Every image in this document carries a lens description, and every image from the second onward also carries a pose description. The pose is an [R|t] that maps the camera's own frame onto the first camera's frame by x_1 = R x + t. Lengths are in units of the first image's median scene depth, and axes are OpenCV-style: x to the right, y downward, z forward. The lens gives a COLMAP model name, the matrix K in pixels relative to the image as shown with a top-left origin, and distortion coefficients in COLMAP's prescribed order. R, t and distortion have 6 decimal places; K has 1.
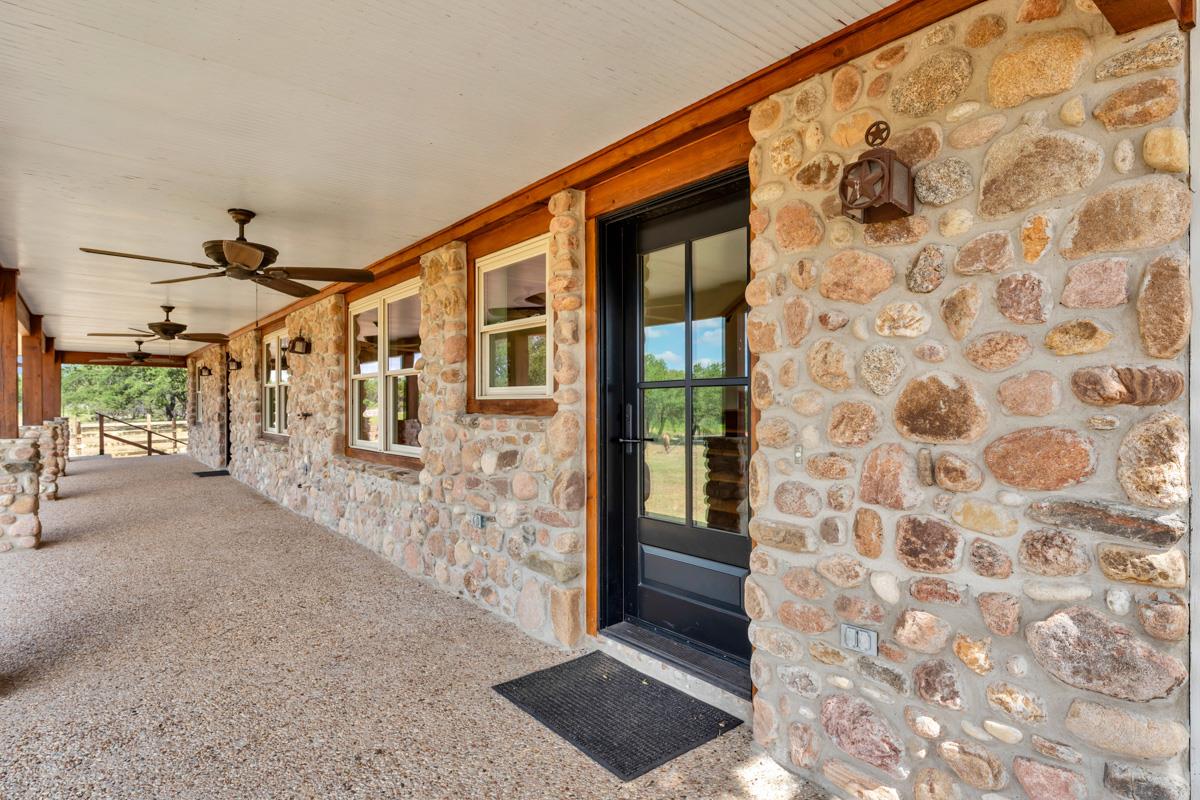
lens RADIAL K [[640.1, 0, 602.3], [0, 640.1, 401.4], [0, 0, 1]] dist [0.002236, 0.000233]
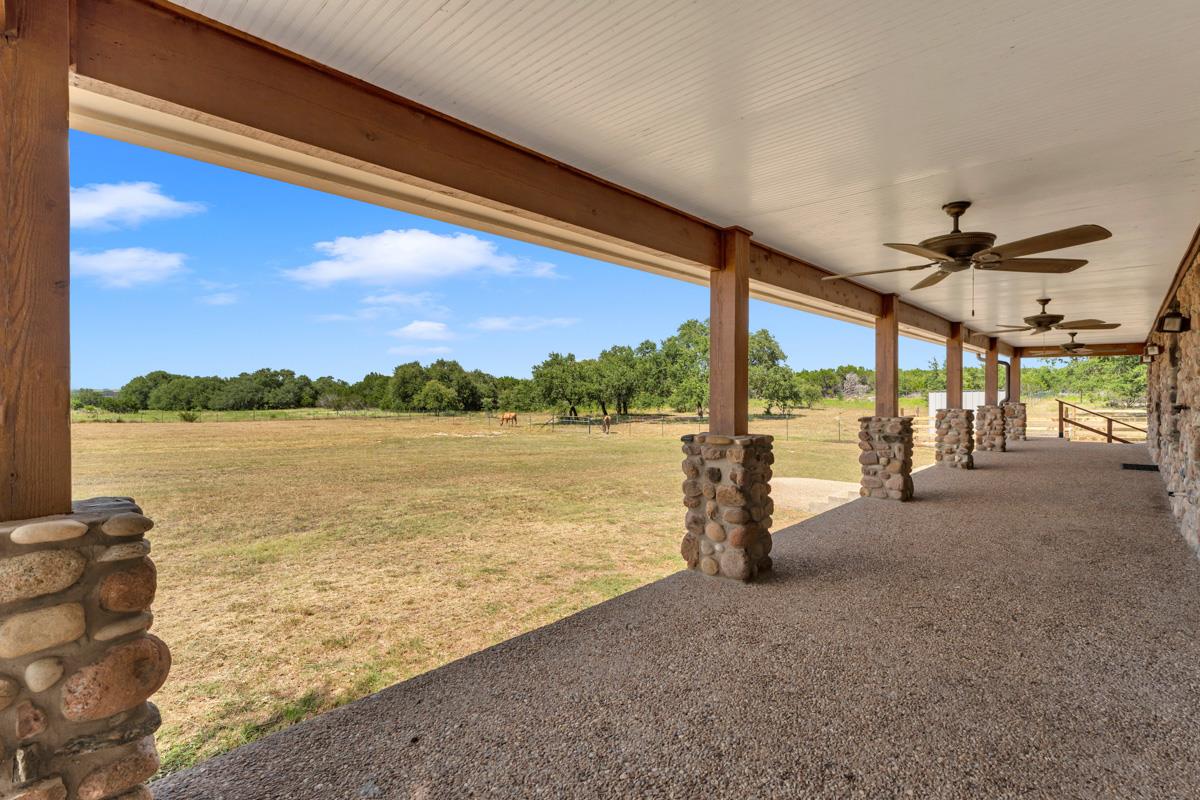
lens RADIAL K [[550.4, 0, 601.4], [0, 550.4, 394.2], [0, 0, 1]] dist [-0.002950, 0.000156]
pose [[0.135529, 0.011006, -0.990712, 0.219828], [-0.001511, 0.999939, 0.010902, -0.004205], [0.990772, 0.000019, 0.135537, 0.318656]]
